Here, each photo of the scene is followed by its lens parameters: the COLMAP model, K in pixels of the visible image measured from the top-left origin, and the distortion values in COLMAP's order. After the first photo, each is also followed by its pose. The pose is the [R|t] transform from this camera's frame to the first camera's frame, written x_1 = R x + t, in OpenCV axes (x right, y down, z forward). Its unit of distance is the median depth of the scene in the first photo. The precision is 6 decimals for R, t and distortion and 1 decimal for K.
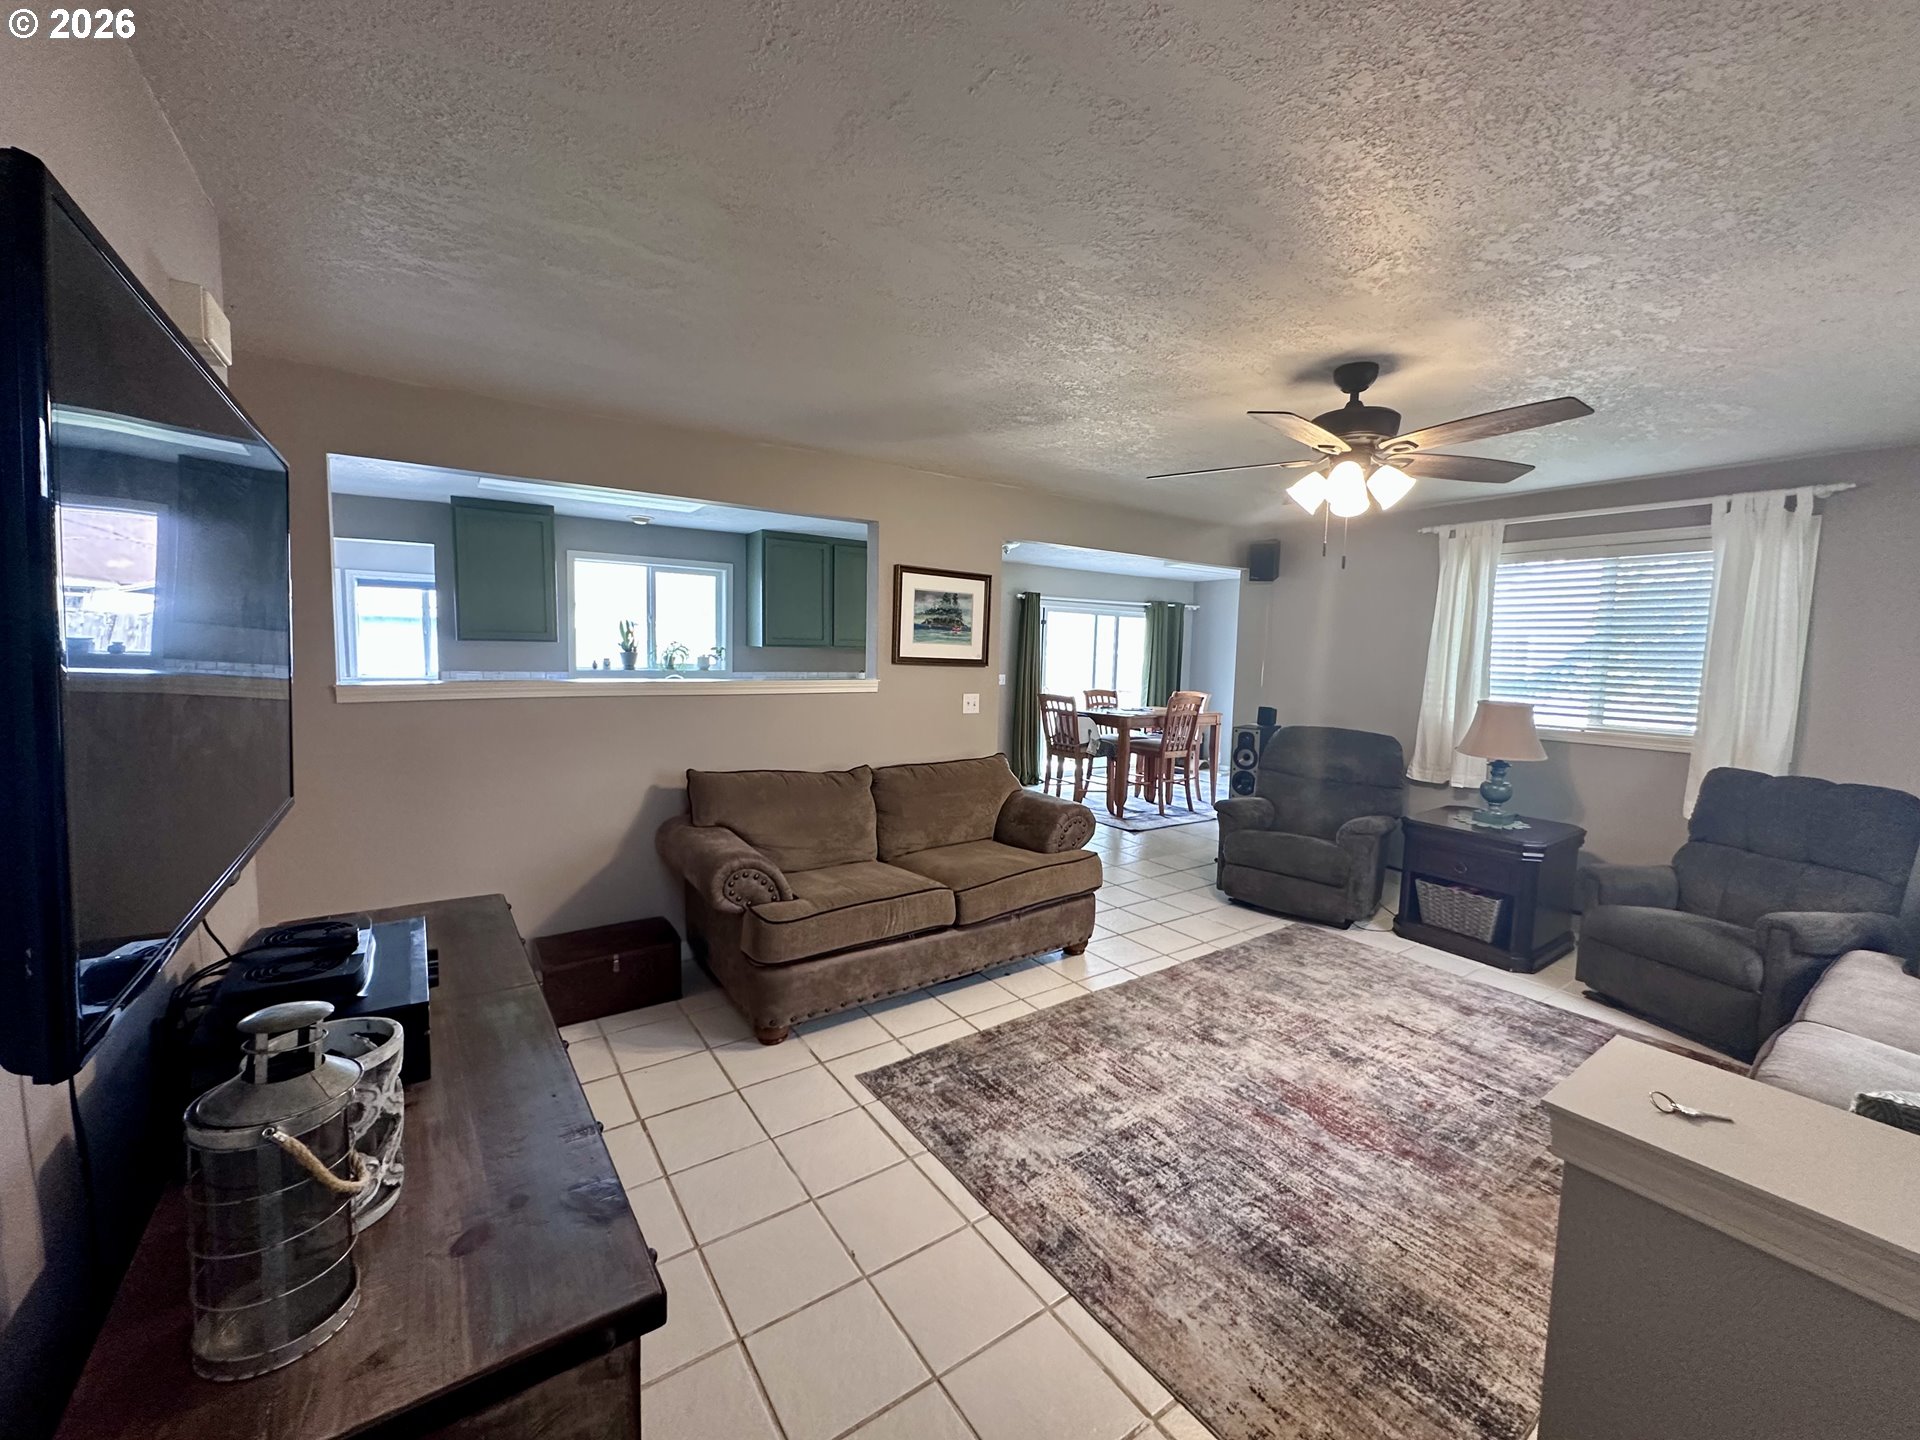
lens RADIAL K [[766.4, 0, 960.6], [0, 766.4, 719.0], [0, 0, 1]] dist [-0.003228, 0.000575]
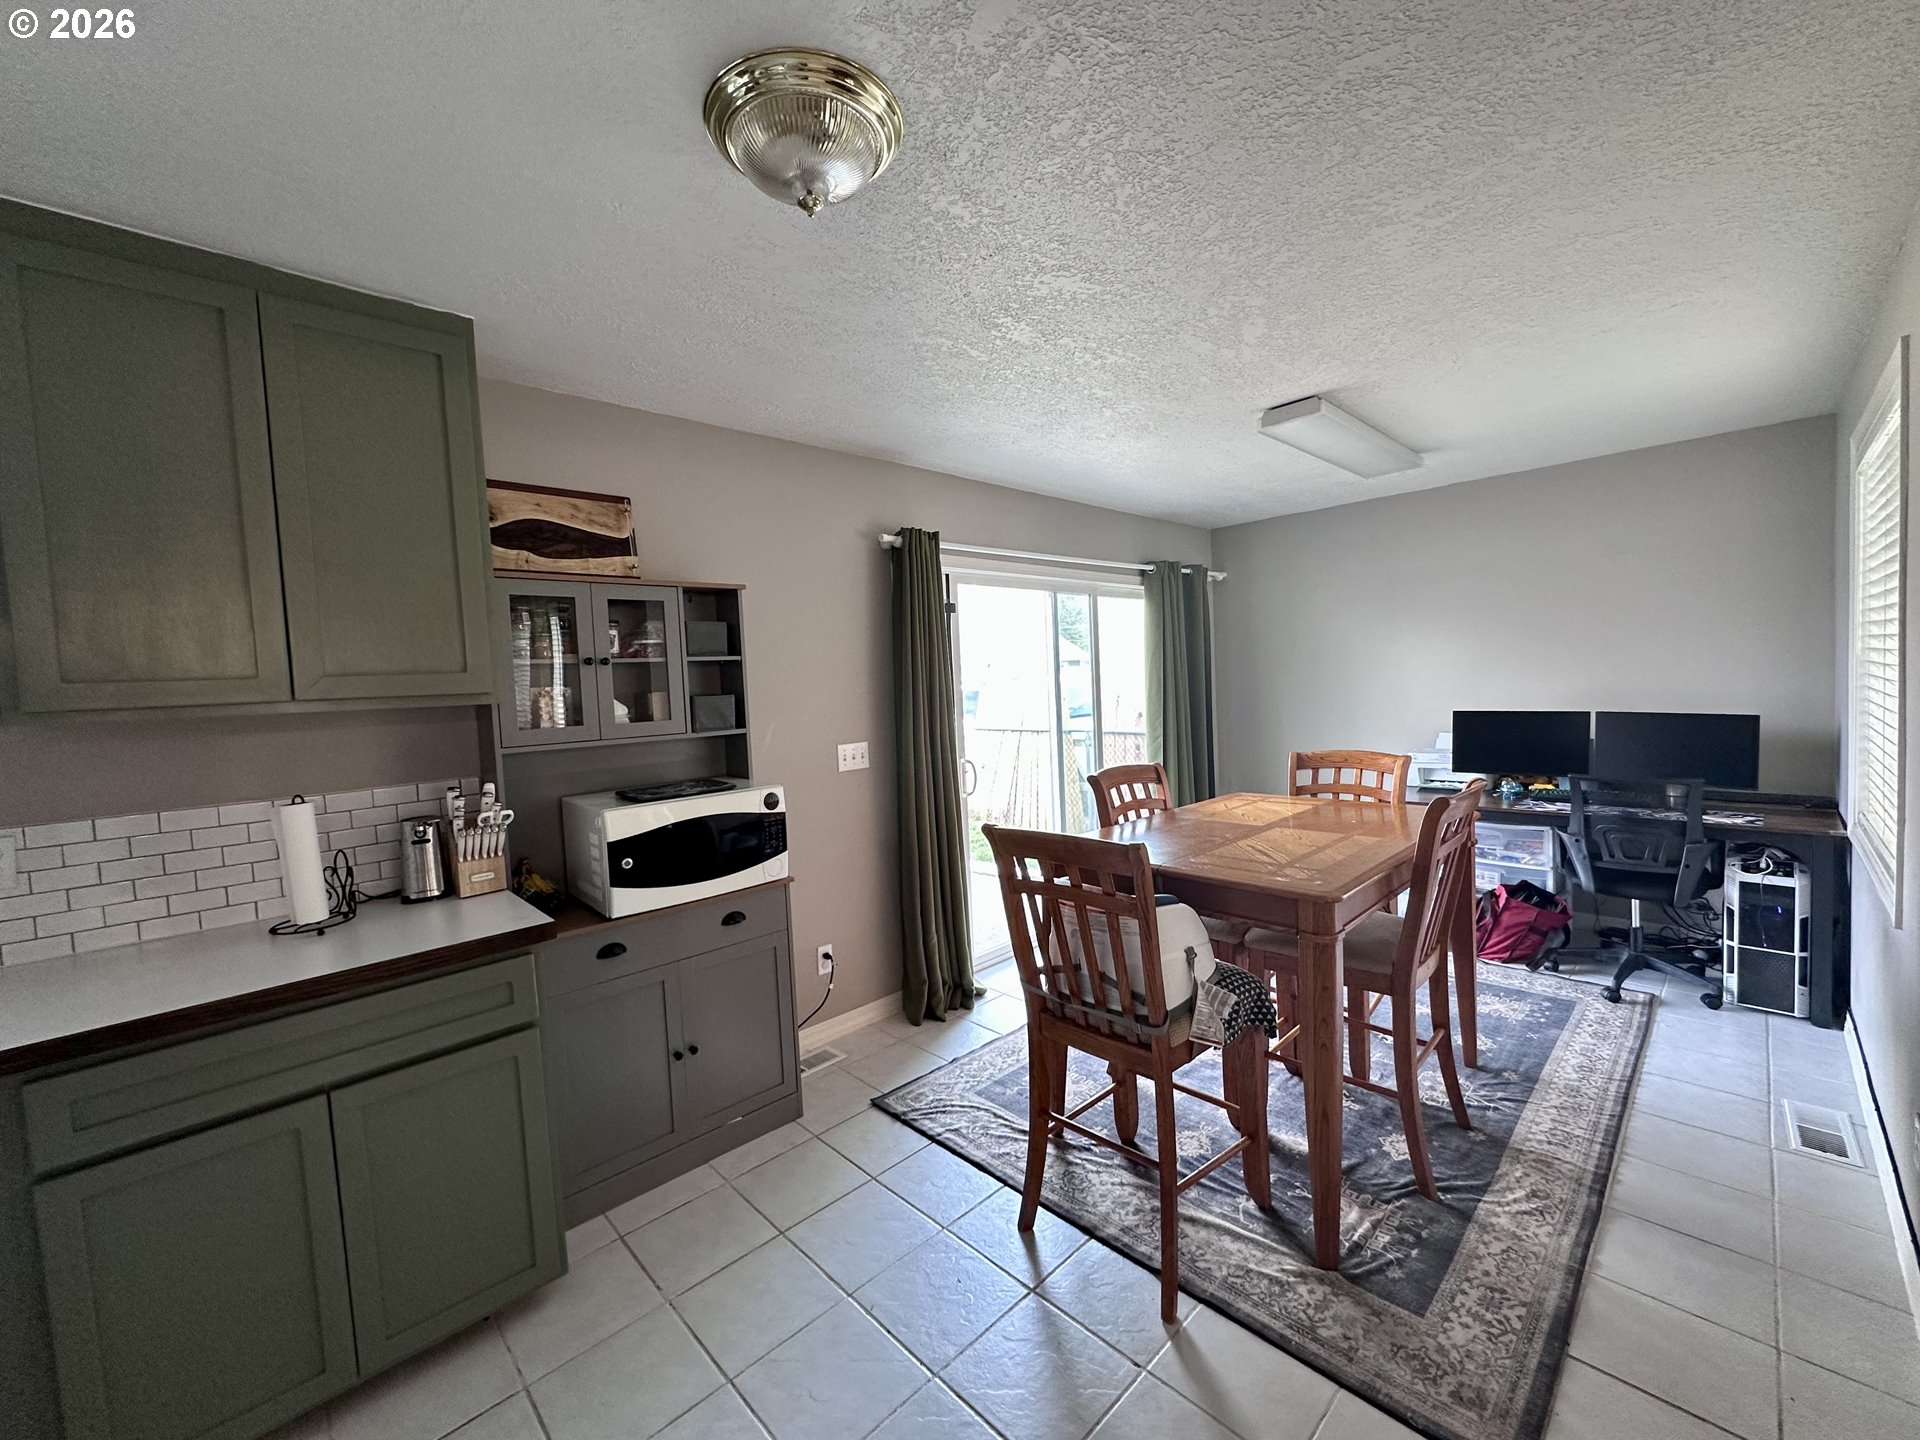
lens RADIAL K [[766.4, 0, 957.7], [0, 766.4, 719.2], [0, 0, 1]] dist [-0.003228, 0.000575]
pose [[0.983593, -0.077902, 0.162717, 0.119101], [0.084693, 0.995784, -0.035218, -0.152127], [-0.159288, 0.048422, 0.986044, 1.772719]]
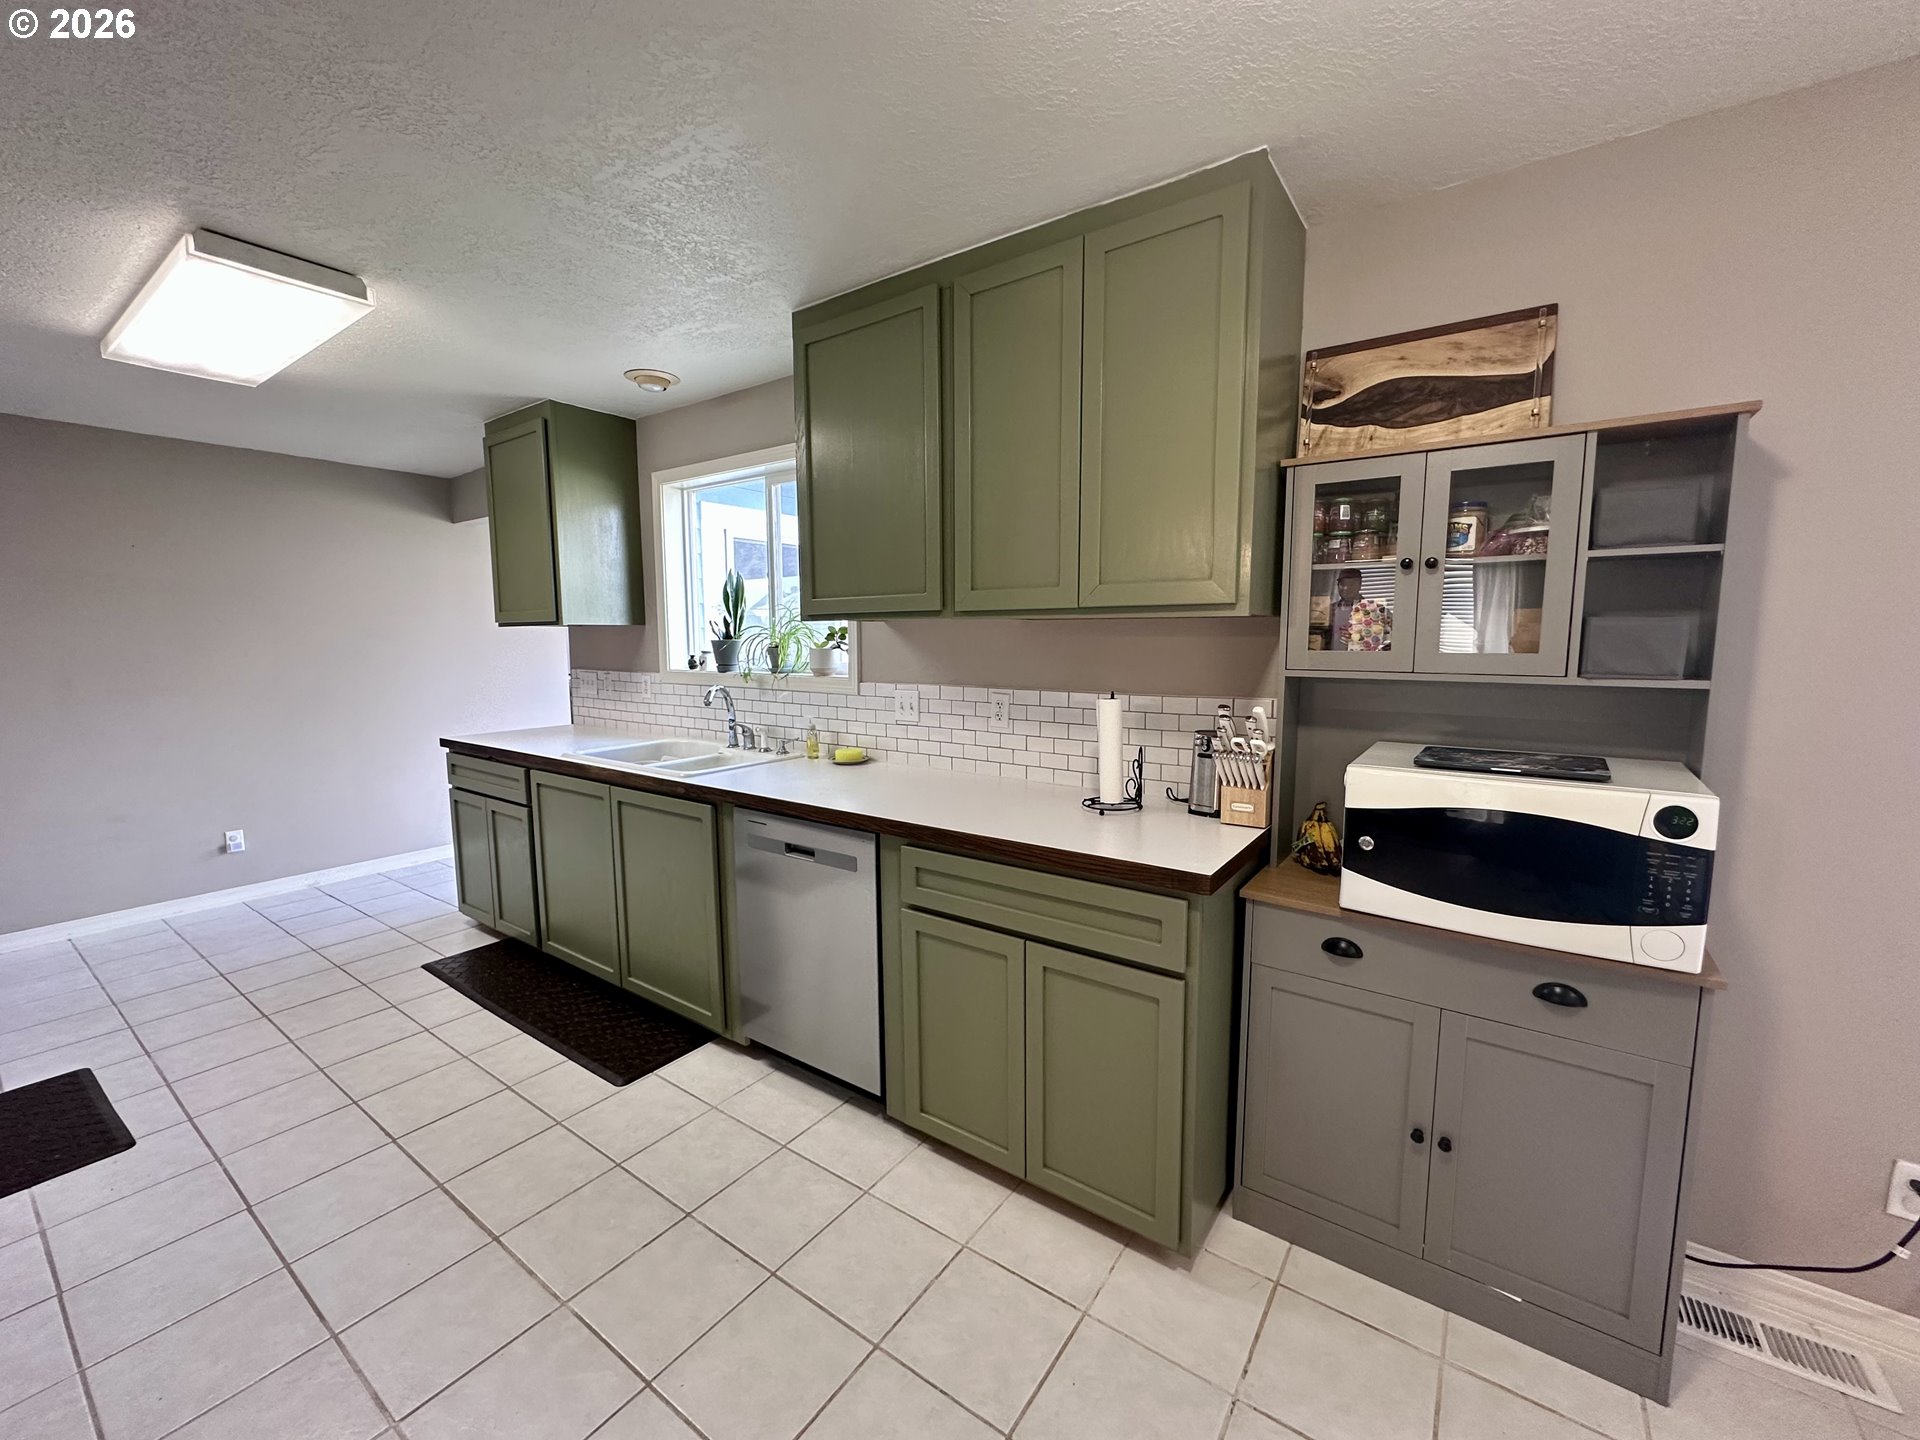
lens RADIAL K [[766.4, 0, 961.3], [0, 766.4, 719.1], [0, 0, 1]] dist [-0.003228, 0.000575]
pose [[0.347473, 0.079151, -0.934343, 0.312105], [-0.075396, 0.995563, 0.056298, -0.162258], [0.934654, 0.050884, 0.351899, 2.100554]]
